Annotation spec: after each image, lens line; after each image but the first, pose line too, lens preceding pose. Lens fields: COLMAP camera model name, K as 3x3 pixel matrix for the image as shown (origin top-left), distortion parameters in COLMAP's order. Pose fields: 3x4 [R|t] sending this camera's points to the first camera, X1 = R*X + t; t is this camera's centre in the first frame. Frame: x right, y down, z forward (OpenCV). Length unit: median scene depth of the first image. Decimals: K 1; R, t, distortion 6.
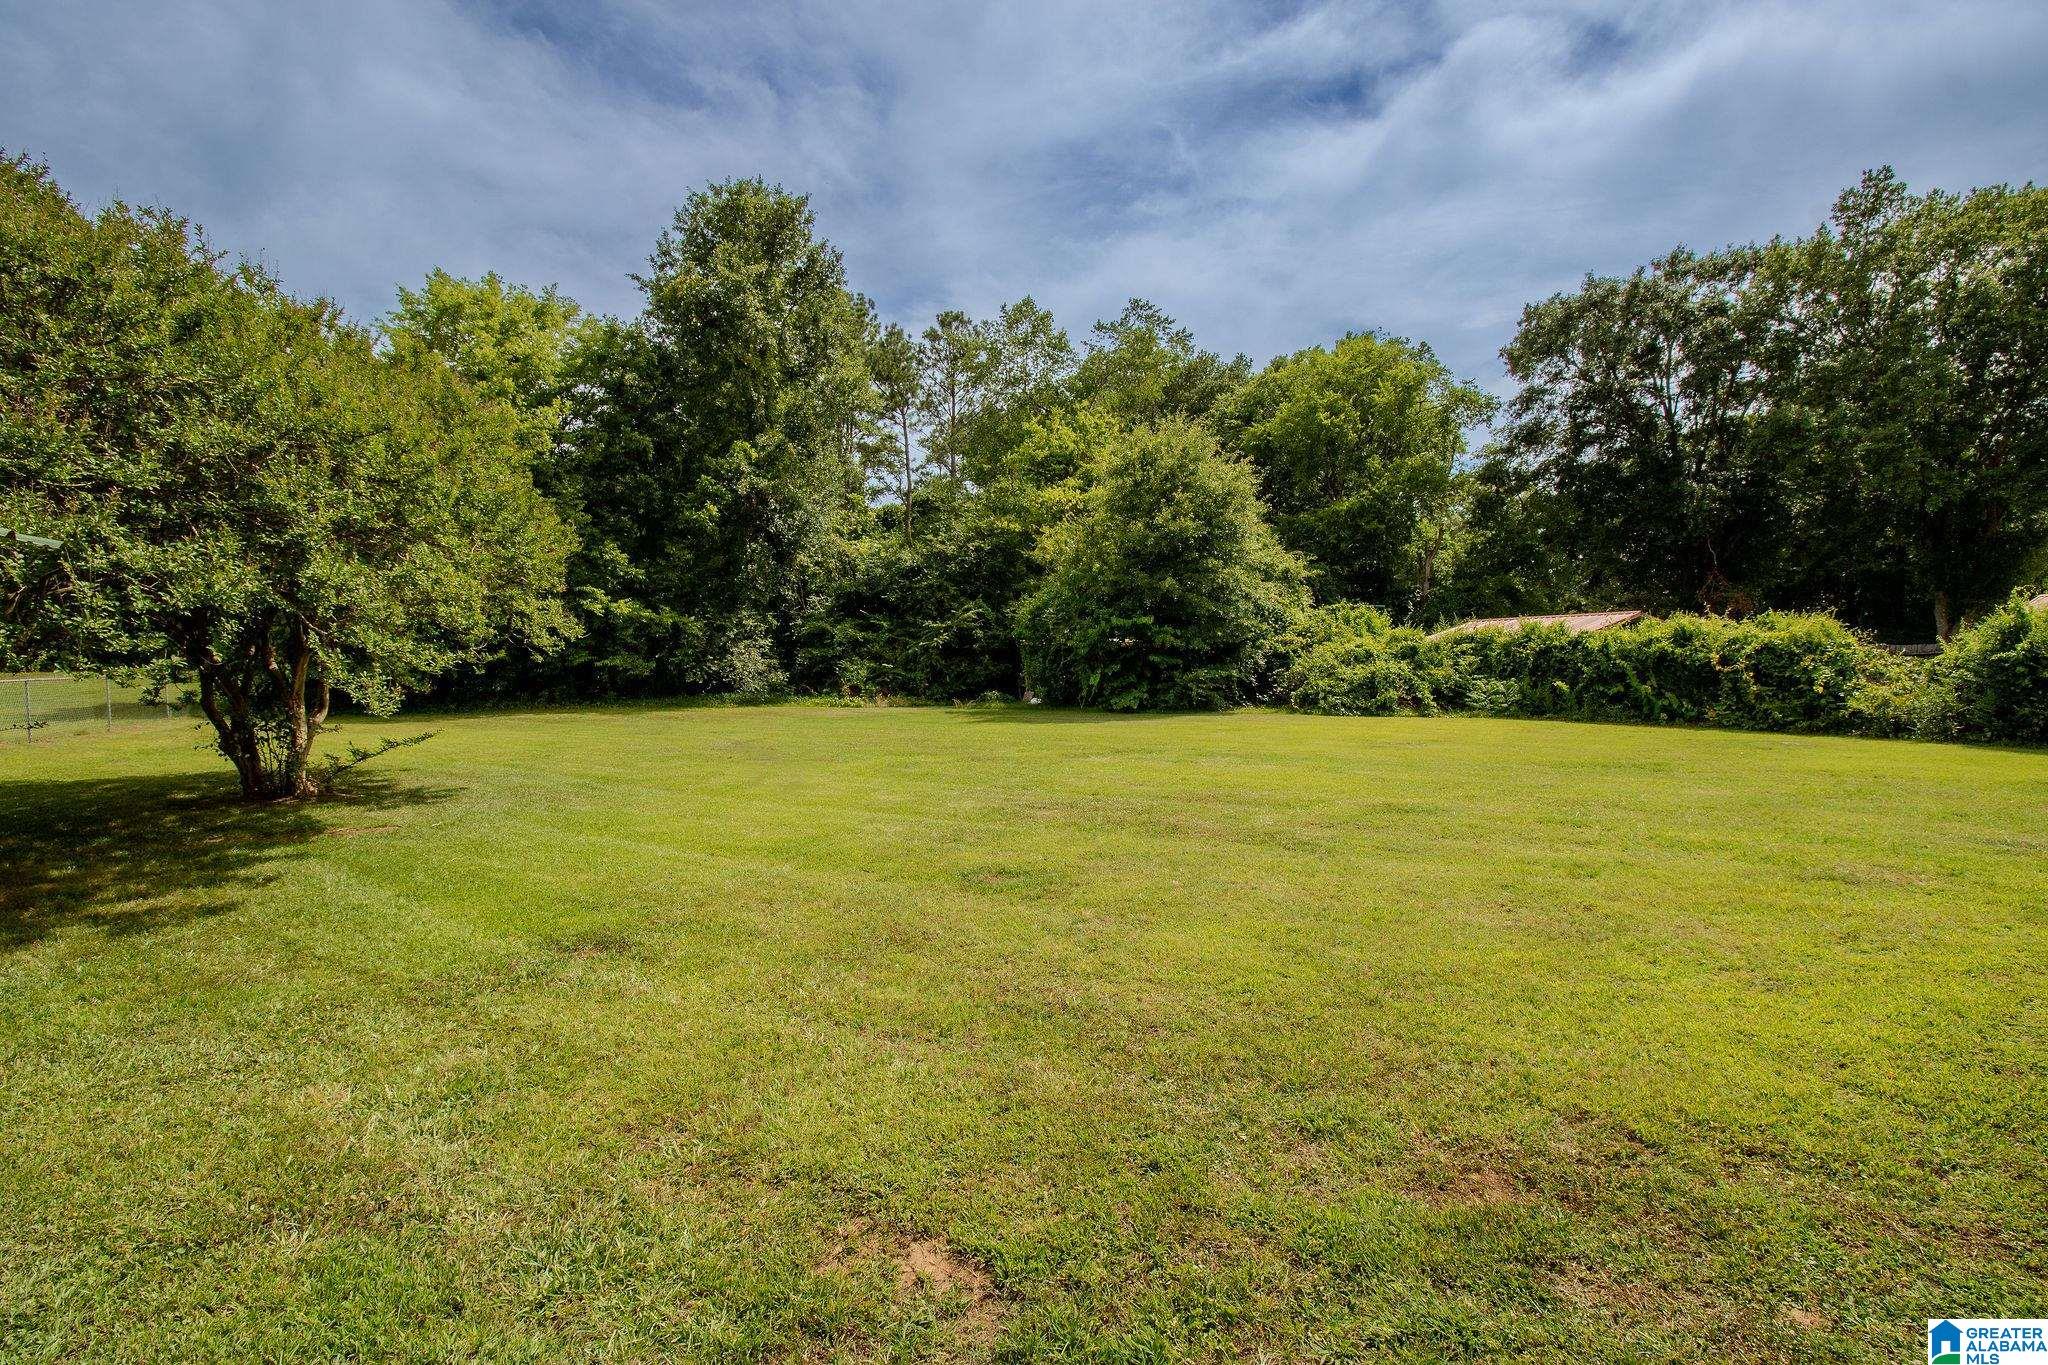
lens RADIAL K [[969.2, 0, 1028.3], [0, 969.2, 684.5], [0, 0, 1]] dist [-0.000939, -0.011926]
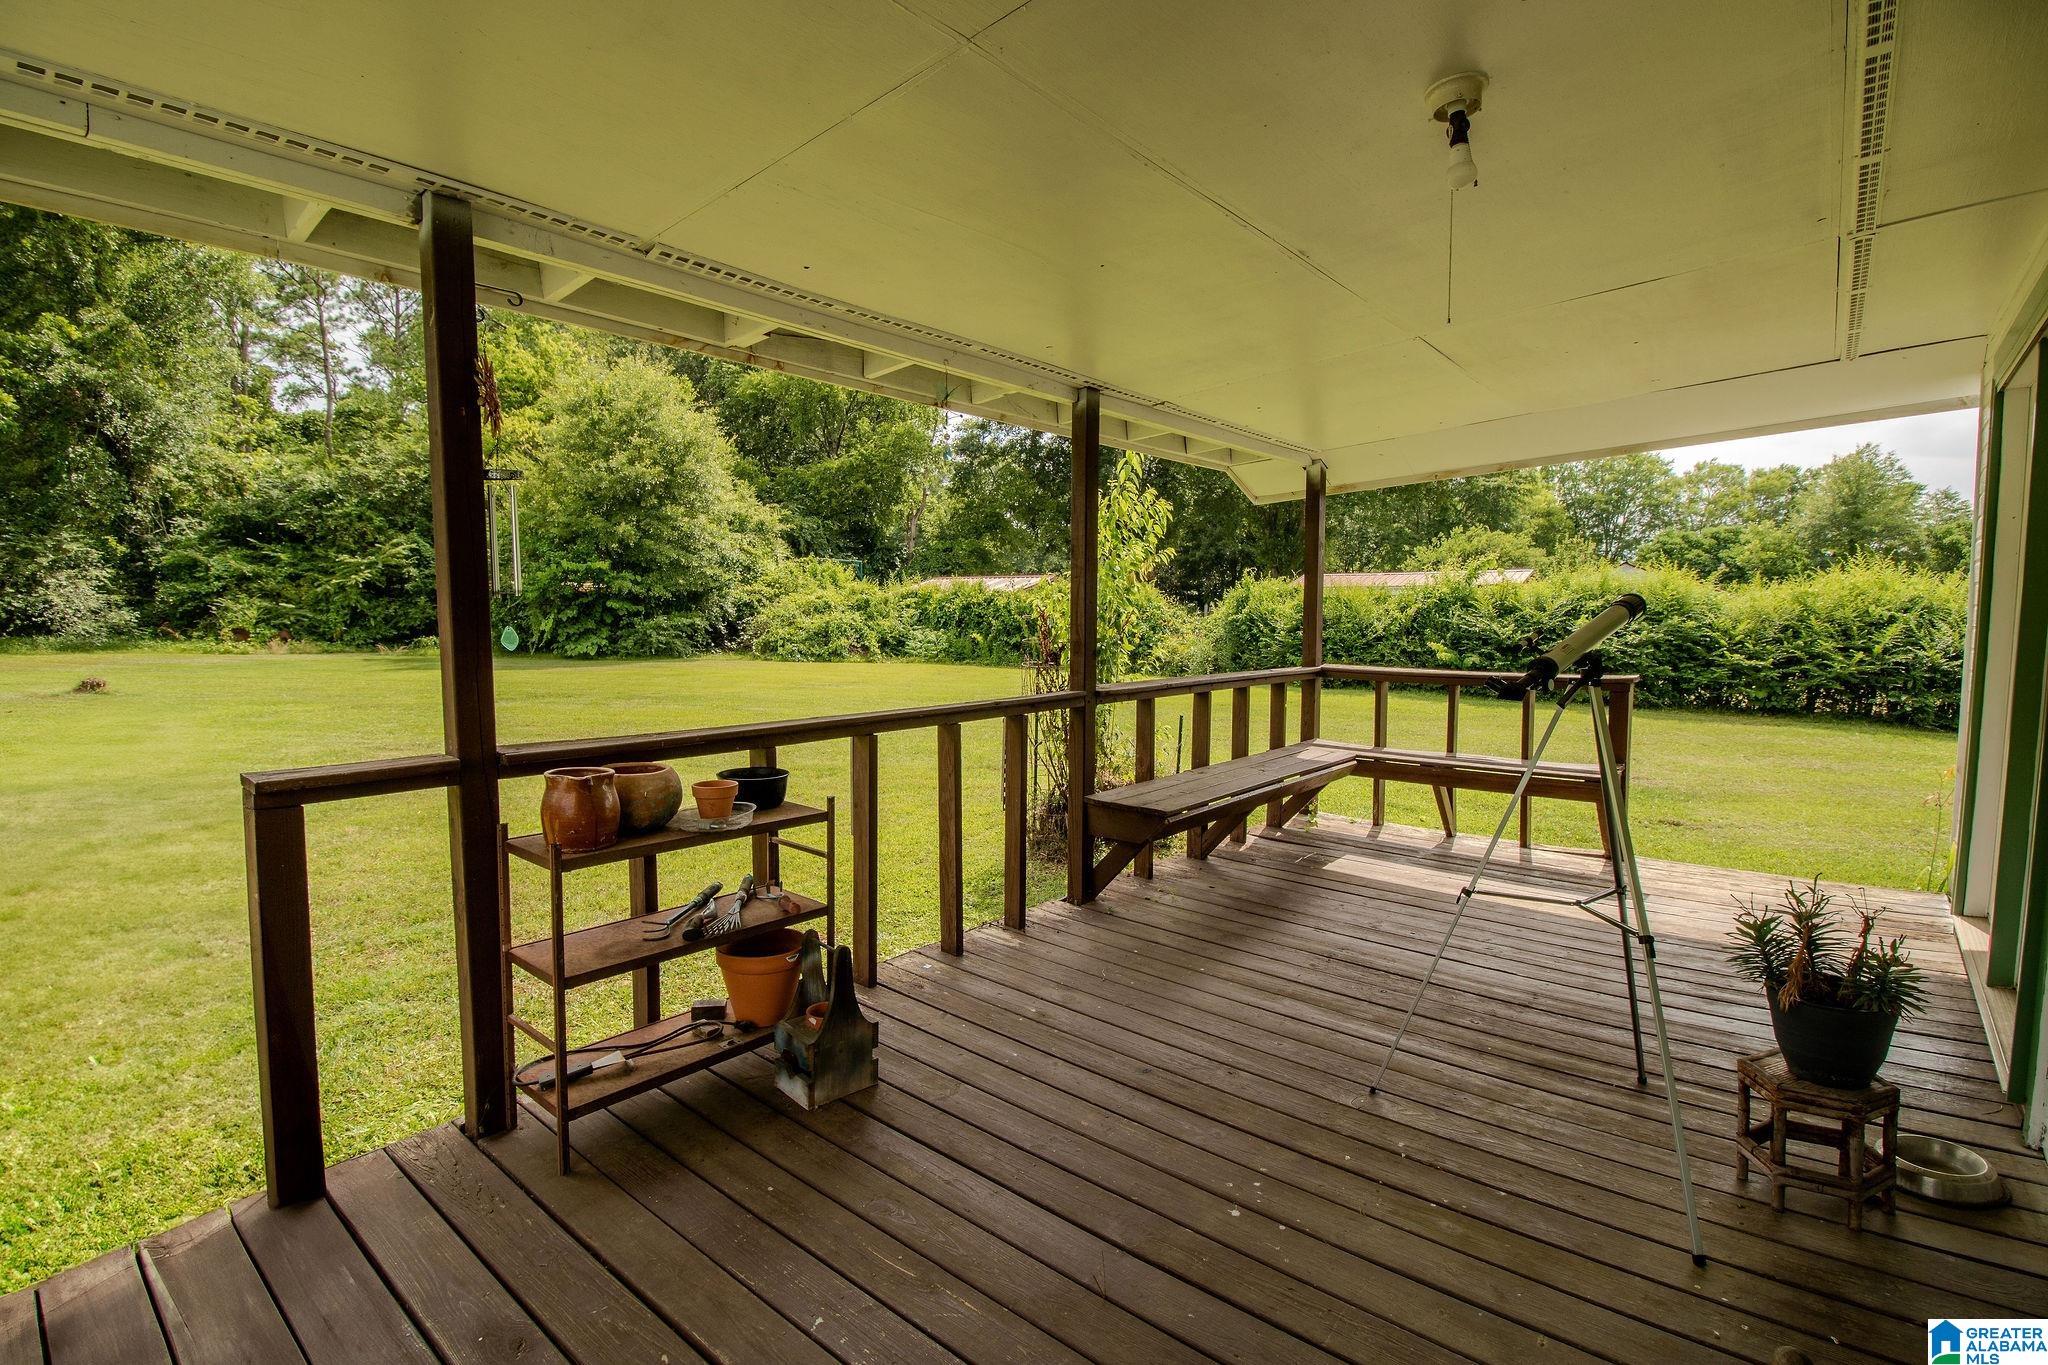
lens RADIAL K [[969.2, 0, 1040.3], [0, 969.2, 689.5], [0, 0, 1]] dist [-0.000939, -0.011926]
pose [[0.885101, -0.015187, 0.465152, 0.047645], [-0.011306, 0.998471, 0.054112, 0.001161], [-0.465263, -0.053154, 0.883575, -0.067399]]
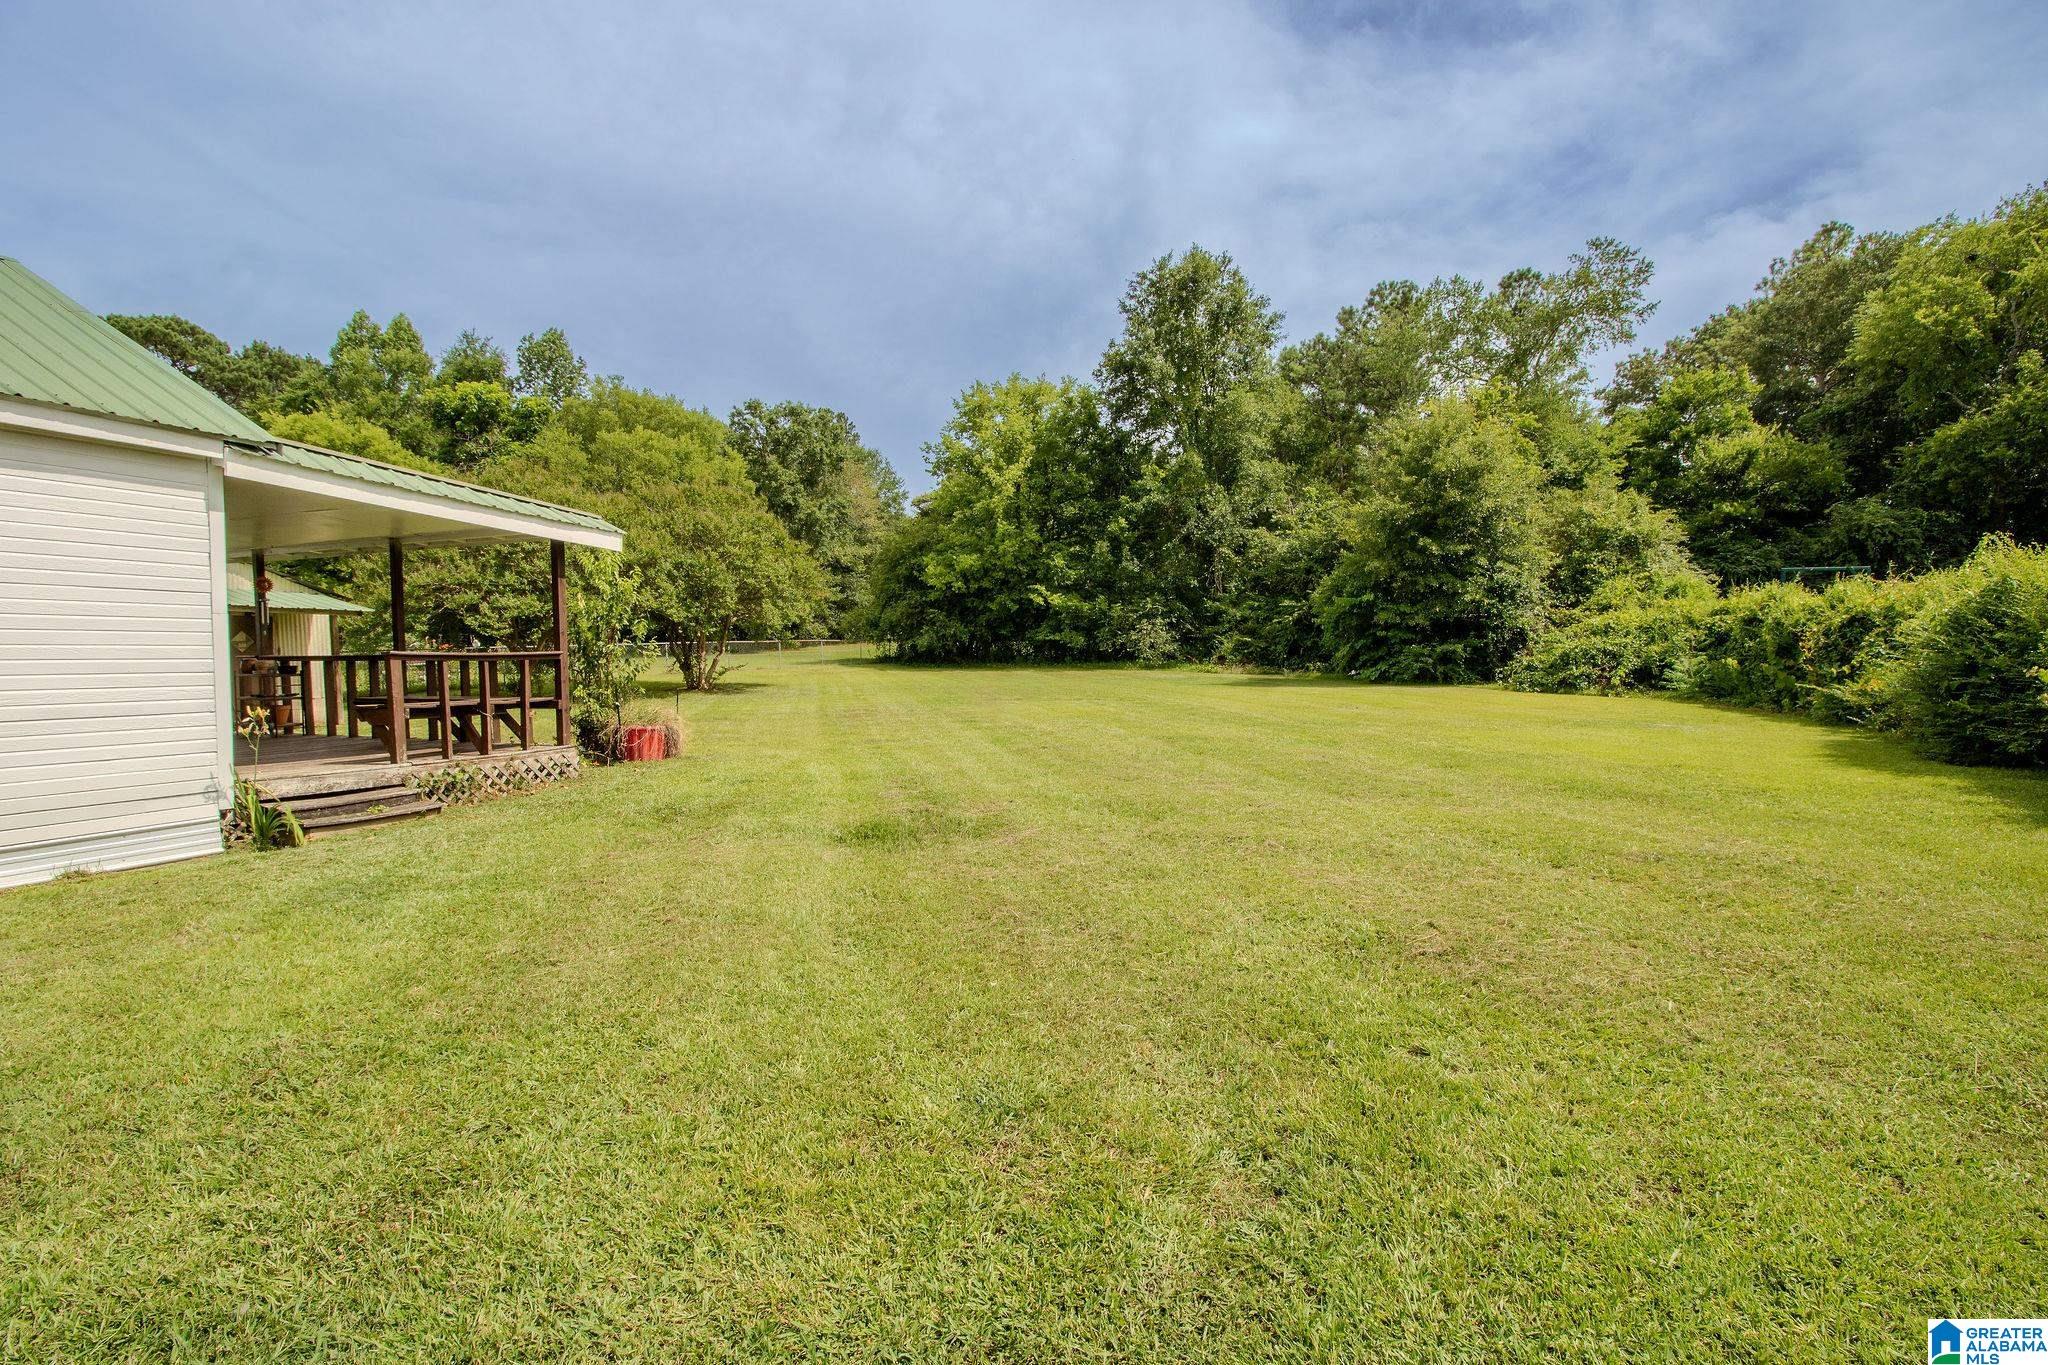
lens RADIAL K [[969.2, 0, 1021.5], [0, 969.2, 681.9], [0, 0, 1]] dist [-0.000939, -0.011926]
pose [[0.708058, 0.035011, -0.705286, 0.525119], [-0.018035, 0.999341, 0.031503, 0.000326], [0.705924, -0.009586, 0.708223, -0.057221]]
